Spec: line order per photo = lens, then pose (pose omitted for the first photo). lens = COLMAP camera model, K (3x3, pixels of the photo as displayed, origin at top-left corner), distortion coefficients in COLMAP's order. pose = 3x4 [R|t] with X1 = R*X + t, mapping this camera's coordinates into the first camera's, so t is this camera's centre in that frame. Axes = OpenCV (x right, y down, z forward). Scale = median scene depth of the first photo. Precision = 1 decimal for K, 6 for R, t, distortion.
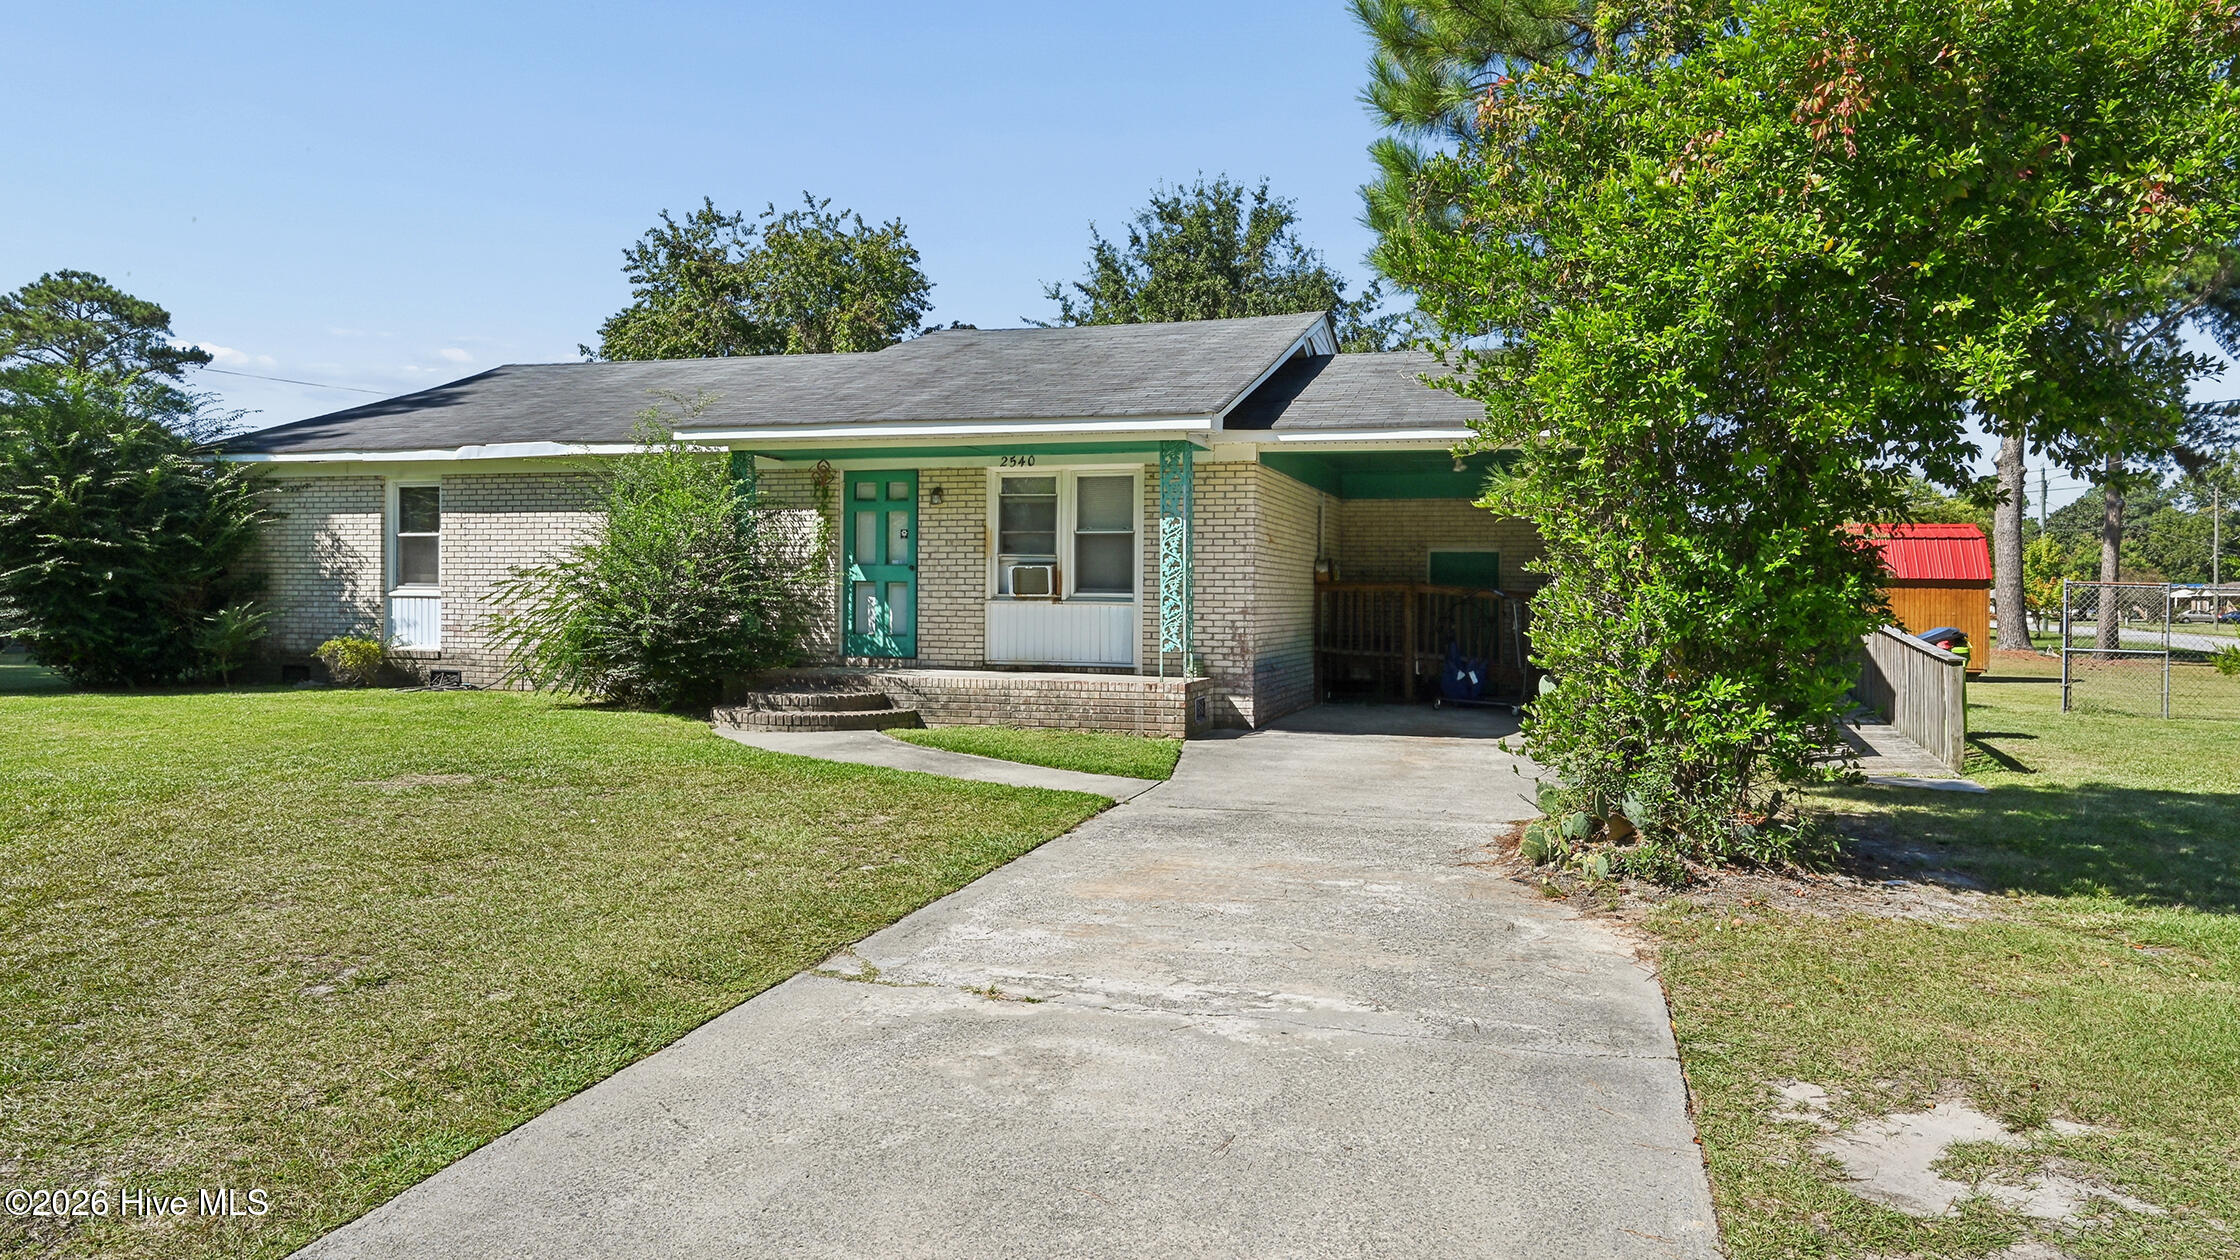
lens RADIAL K [[1439.0, 0, 1120.0], [0, 1439.0, 630.0], [0, 0, 1]] dist [-0.007845, 0.000306]
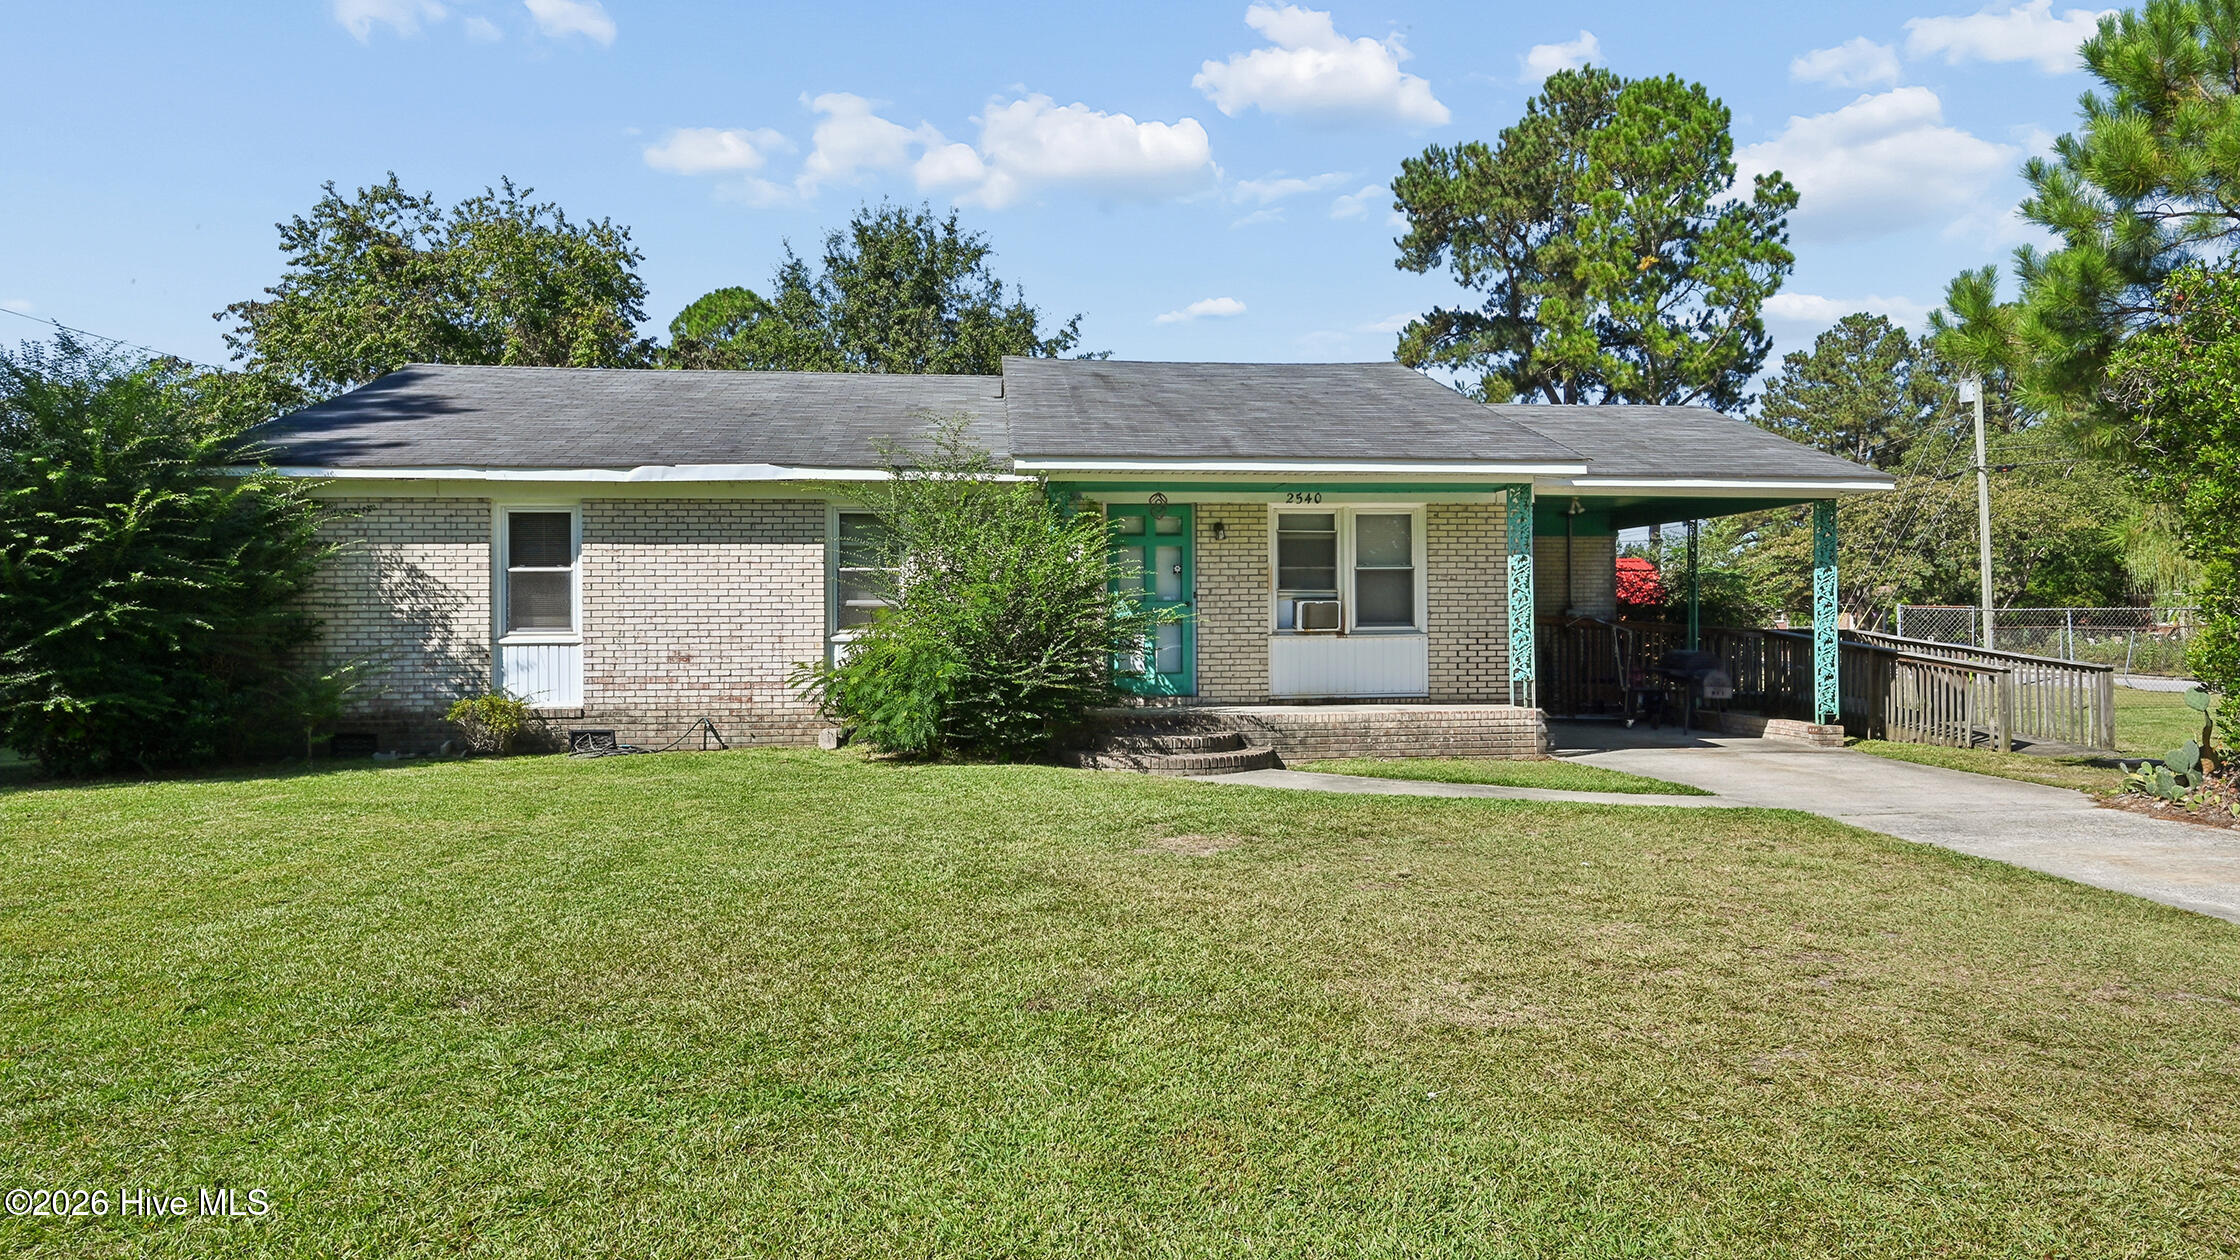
lens RADIAL K [[1457.9, 0, 1120.0], [0, 1457.9, 630.0], [0, 0, 1]] dist [0.006436, 0.002460]
pose [[0.922057, -0.015795, 0.386732, -0.569976], [0.024504, 0.999545, -0.017600, -0.009055], [-0.386278, 0.025705, 0.922024, 0.100094]]
